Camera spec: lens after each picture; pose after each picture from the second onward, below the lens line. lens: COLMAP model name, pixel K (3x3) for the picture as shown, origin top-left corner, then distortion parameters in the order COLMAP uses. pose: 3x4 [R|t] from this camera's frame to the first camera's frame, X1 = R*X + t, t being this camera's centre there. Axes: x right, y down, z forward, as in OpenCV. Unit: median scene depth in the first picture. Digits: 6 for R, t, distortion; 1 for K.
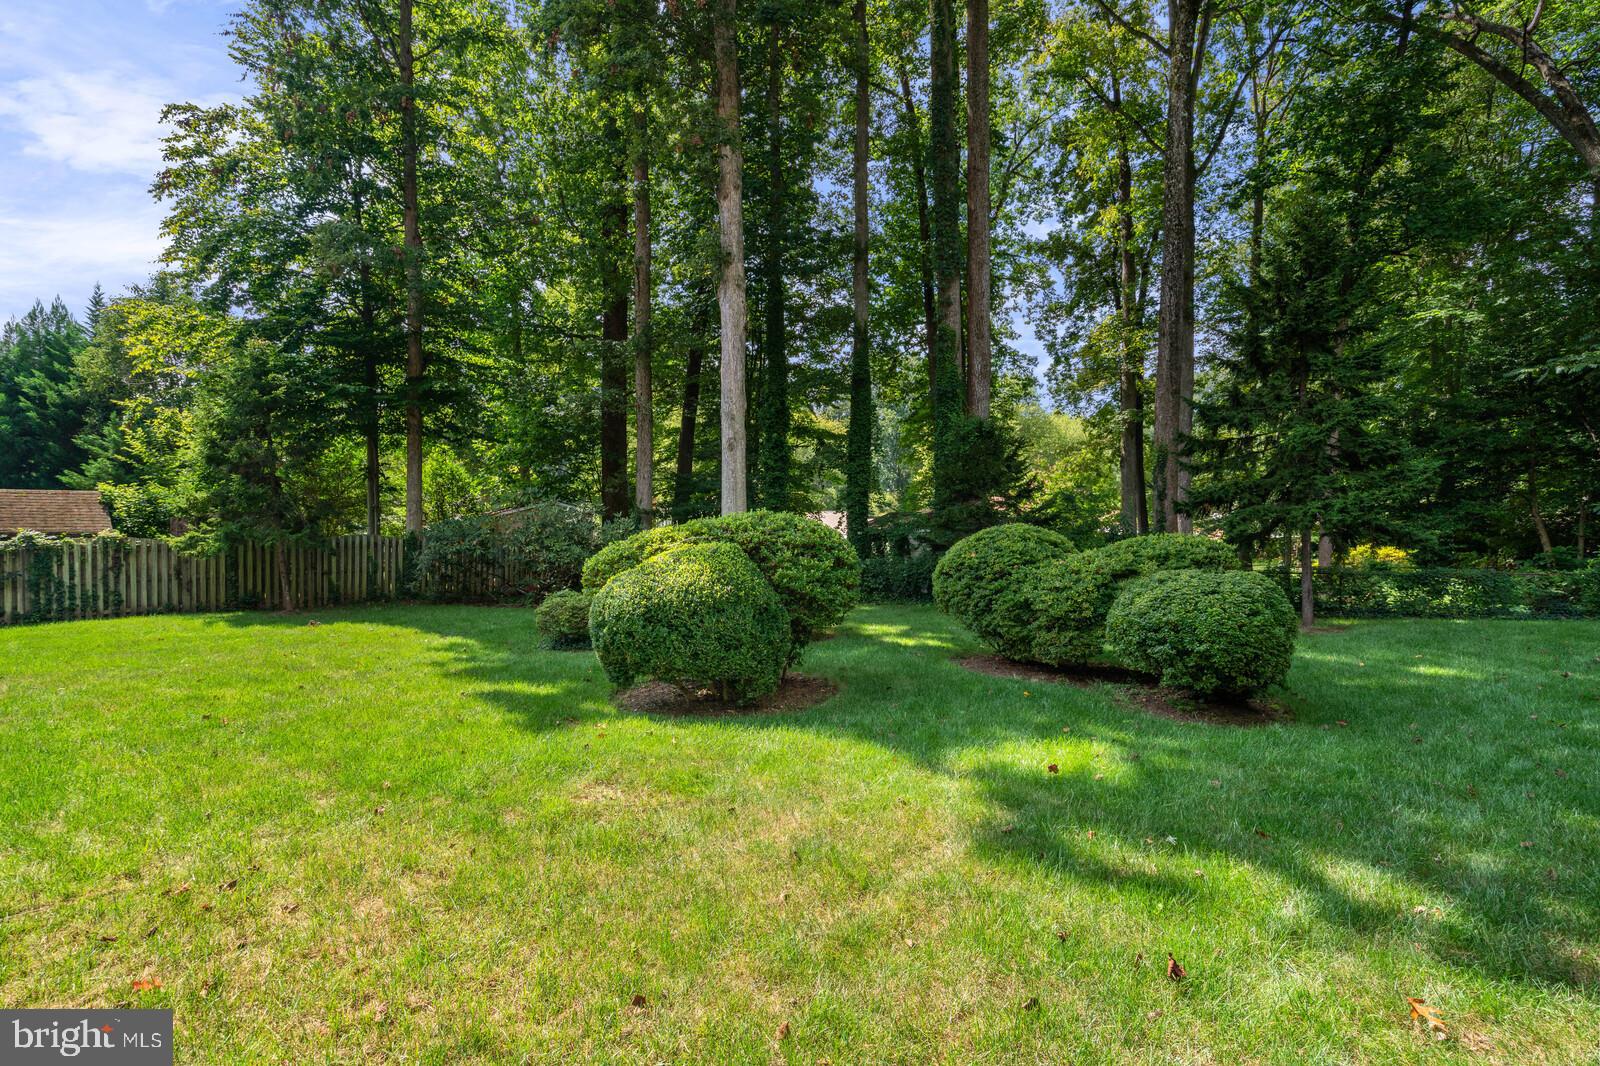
lens RADIAL K [[774.2, 0, 785.4], [0, 774.2, 515.0], [0, 0, 1]] dist [-0.000021, 0.000057]
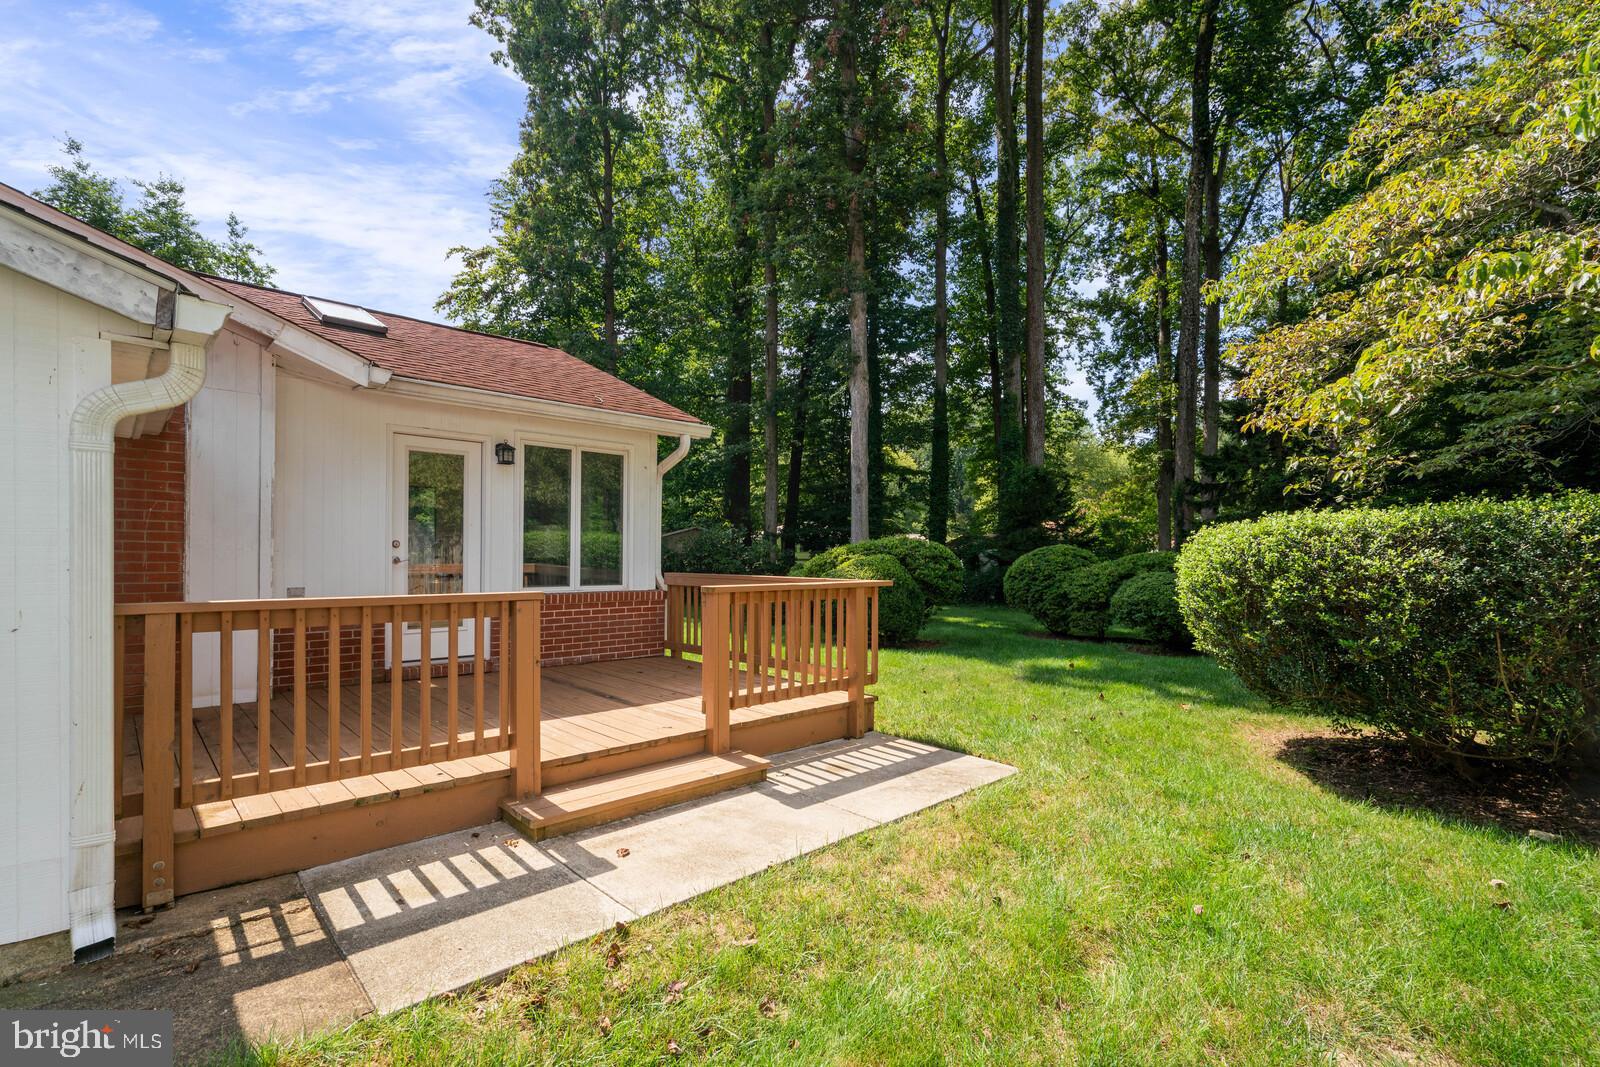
lens RADIAL K [[720.2, 0, 793.6], [0, 720.2, 539.1], [0, 0, 1]] dist [-0.009152, 0.000737]
pose [[0.996845, 0.002879, -0.079326, -0.031761], [-0.002632, 0.999991, 0.003216, -0.000862], [0.079335, -0.002997, 0.996844, -0.128482]]
